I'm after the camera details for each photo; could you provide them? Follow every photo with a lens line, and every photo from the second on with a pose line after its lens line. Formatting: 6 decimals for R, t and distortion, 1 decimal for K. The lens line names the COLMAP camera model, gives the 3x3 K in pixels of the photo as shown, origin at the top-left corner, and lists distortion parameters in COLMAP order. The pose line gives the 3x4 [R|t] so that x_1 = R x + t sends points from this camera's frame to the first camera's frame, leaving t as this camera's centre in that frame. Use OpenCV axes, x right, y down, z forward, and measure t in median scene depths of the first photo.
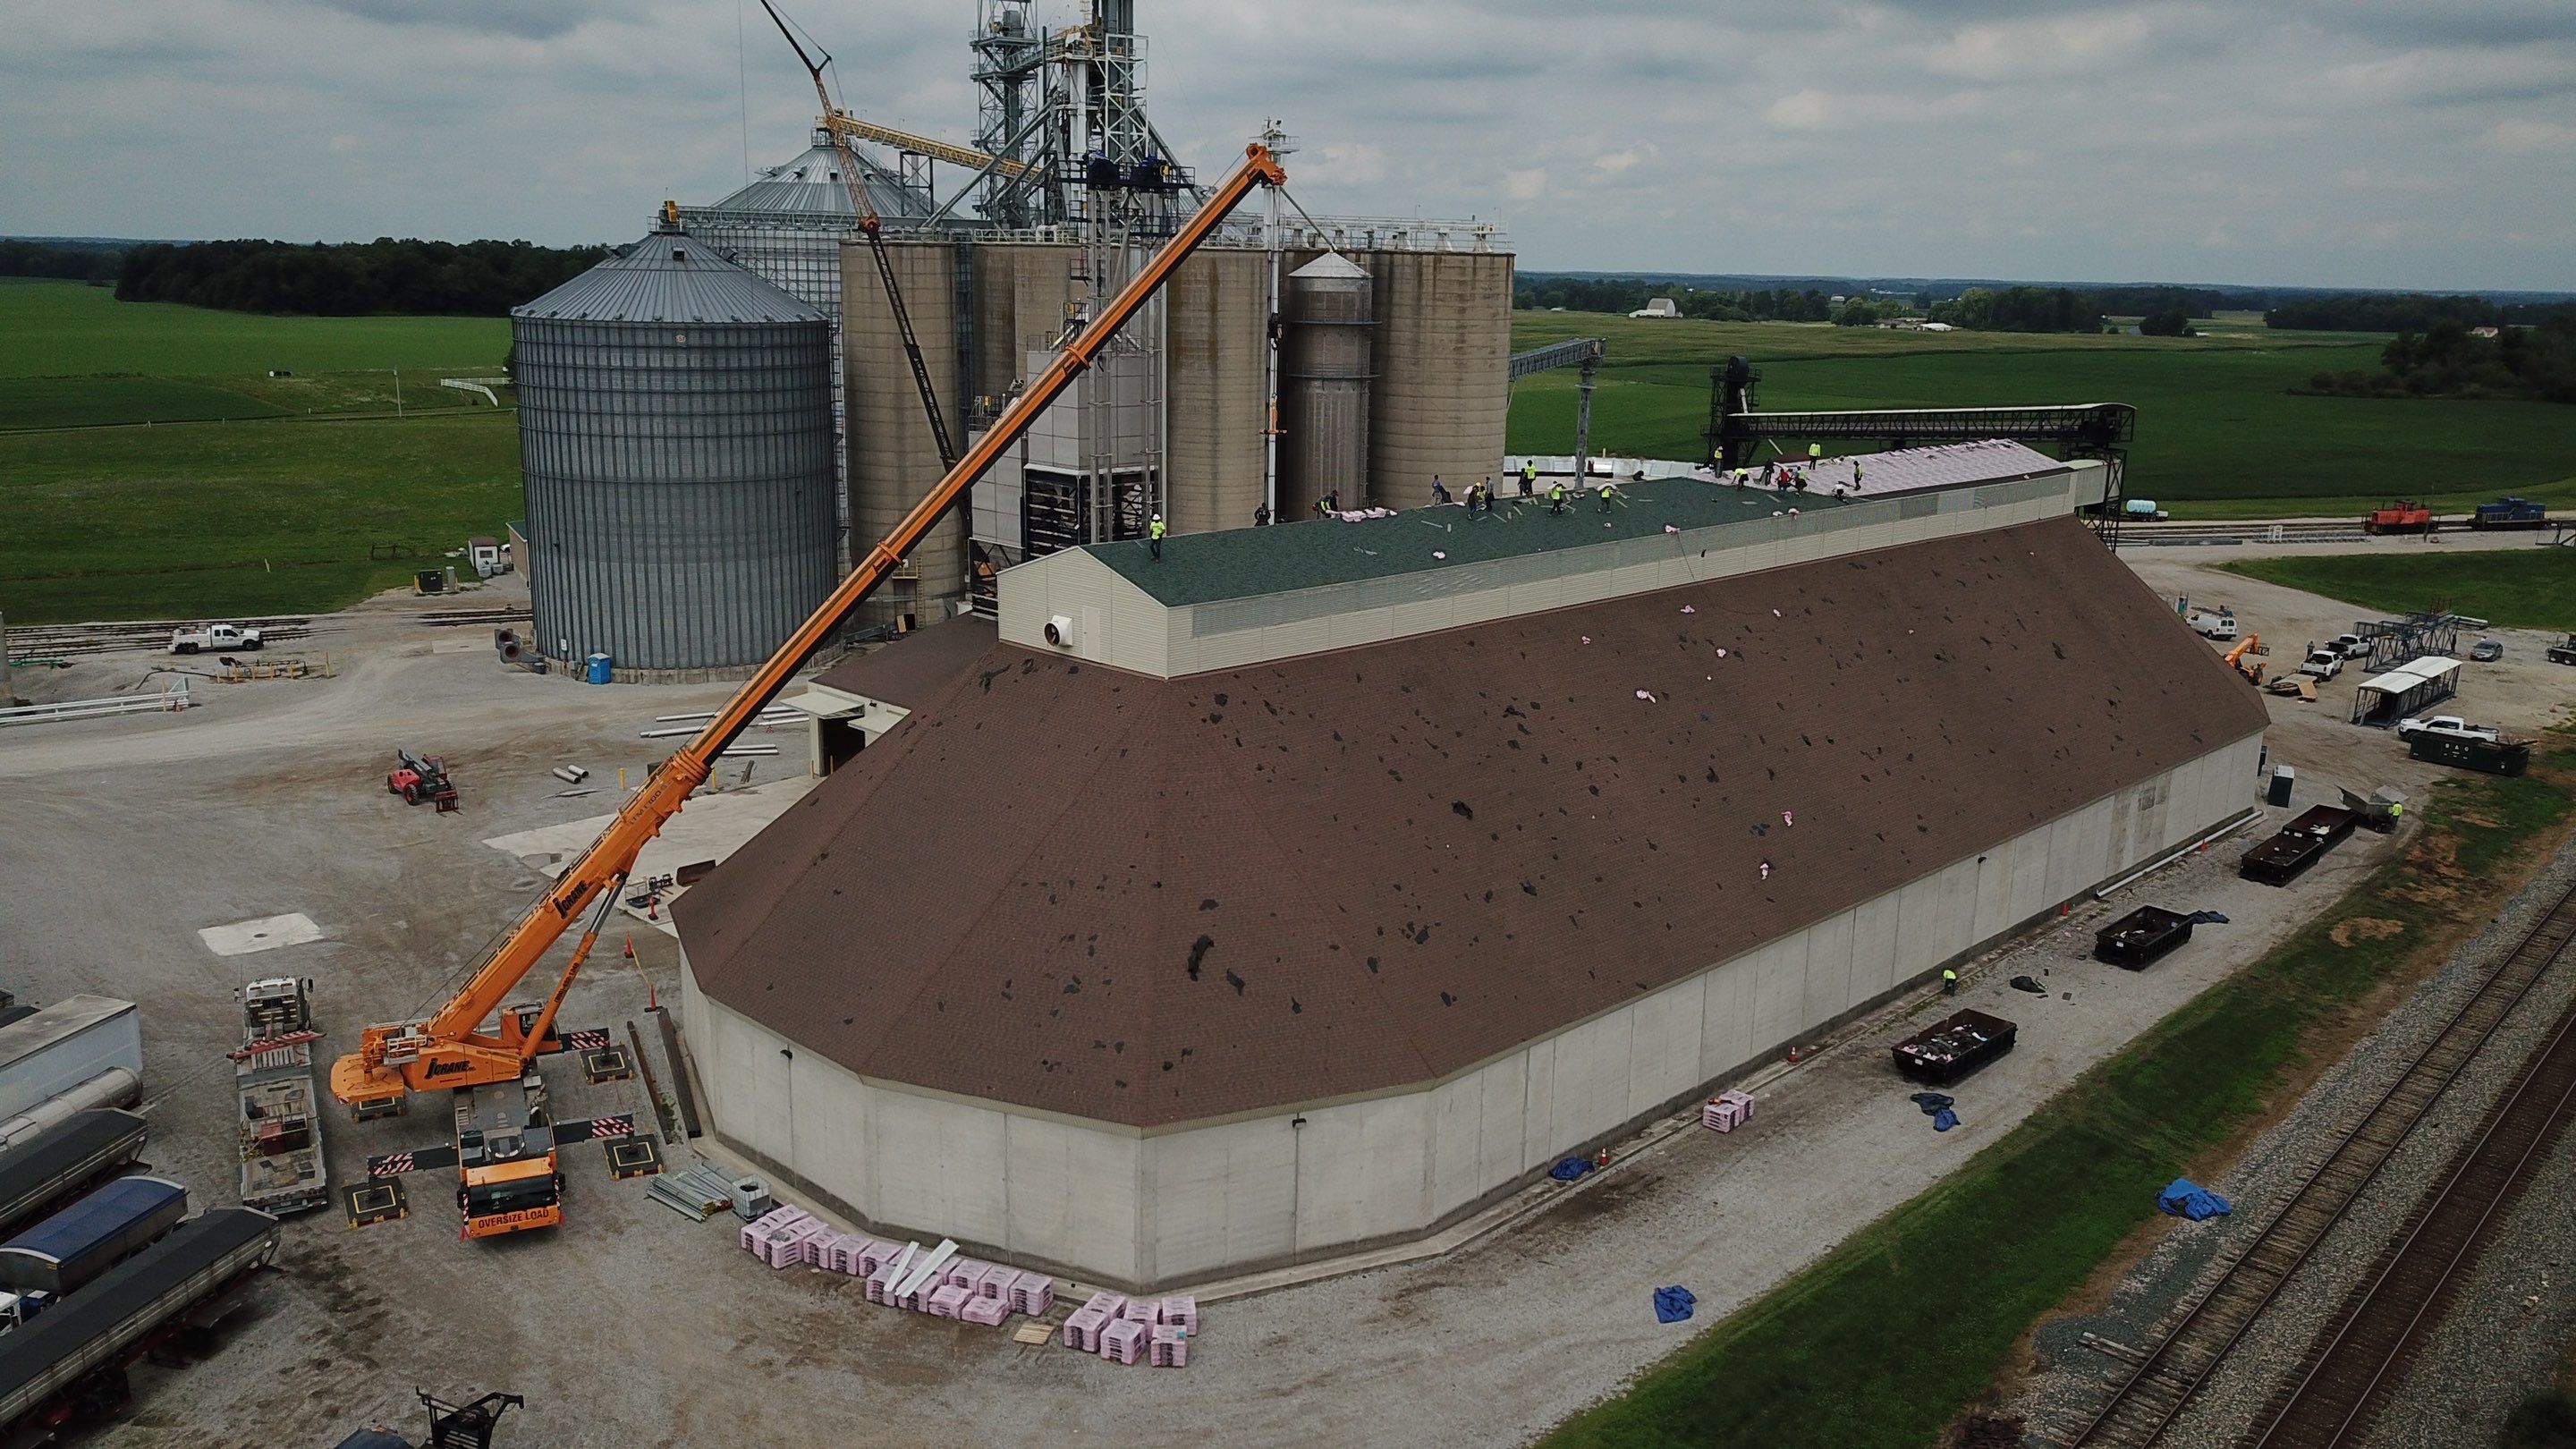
lens RADIAL K [[1964.4, 0, 1298.2], [0, 1964.4, 736.3], [0, 0, 1]] dist [0.015708, -0.010310]
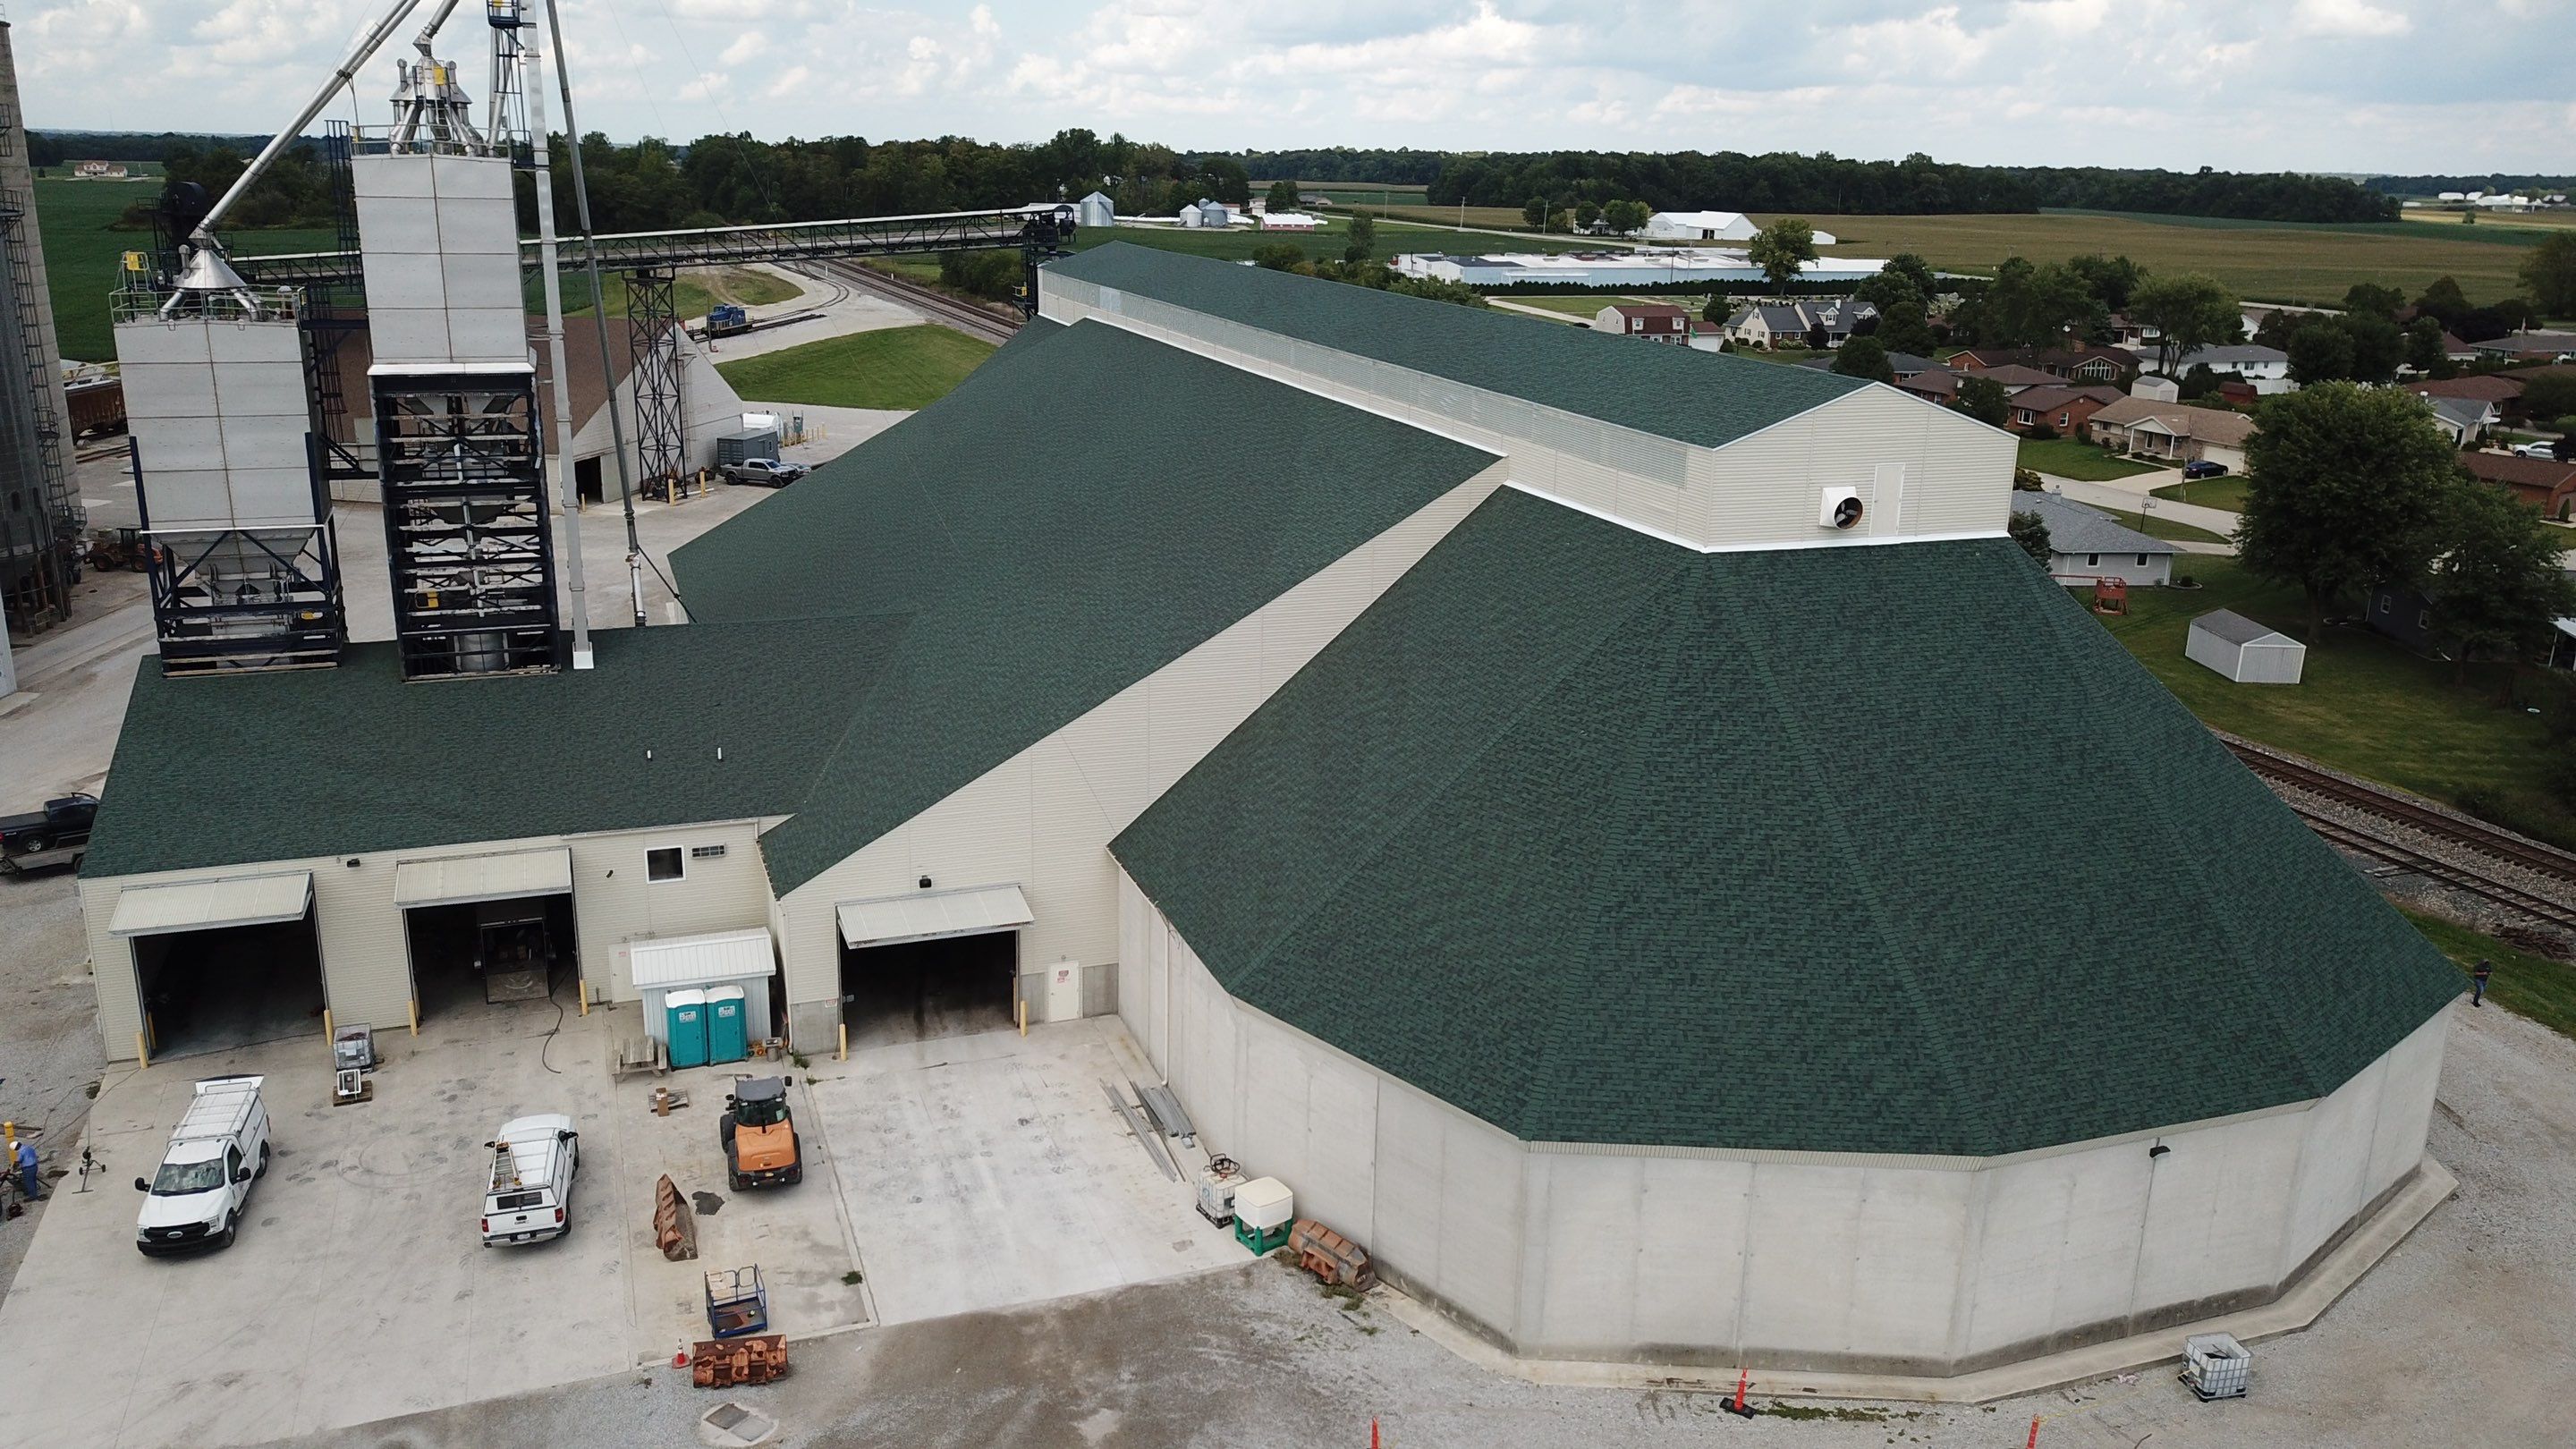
lens RADIAL K [[1964.4, 0, 1301.2], [0, 1964.4, 729.8], [0, 0, 1]] dist [0.015708, -0.010310]
pose [[0.427134, -0.264199, 0.864728, -0.545667], [0.199390, 0.960338, 0.194922, -0.099451], [-0.881930, 0.089160, 0.462872, 0.543110]]
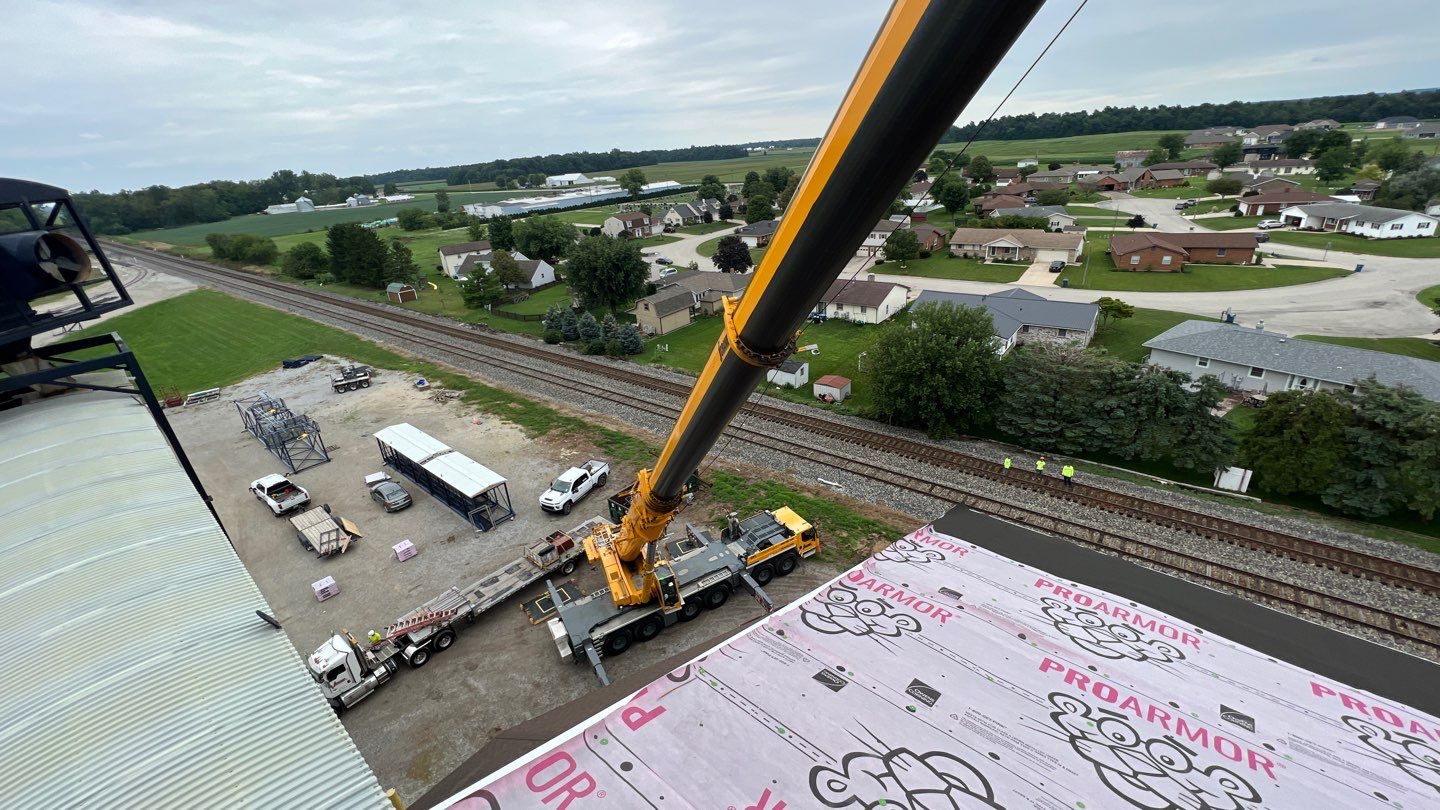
lens RADIAL K [[576.3, 0, 721.9], [0, 576.3, 397.1], [0, 0, 1]] dist [-0.005282, 0.001093]
pose [[-0.064682, -0.410517, 0.909556, 0.393117], [0.306482, 0.859241, 0.409603, -0.172781], [-0.949676, 0.305256, 0.070239, 1.082687]]
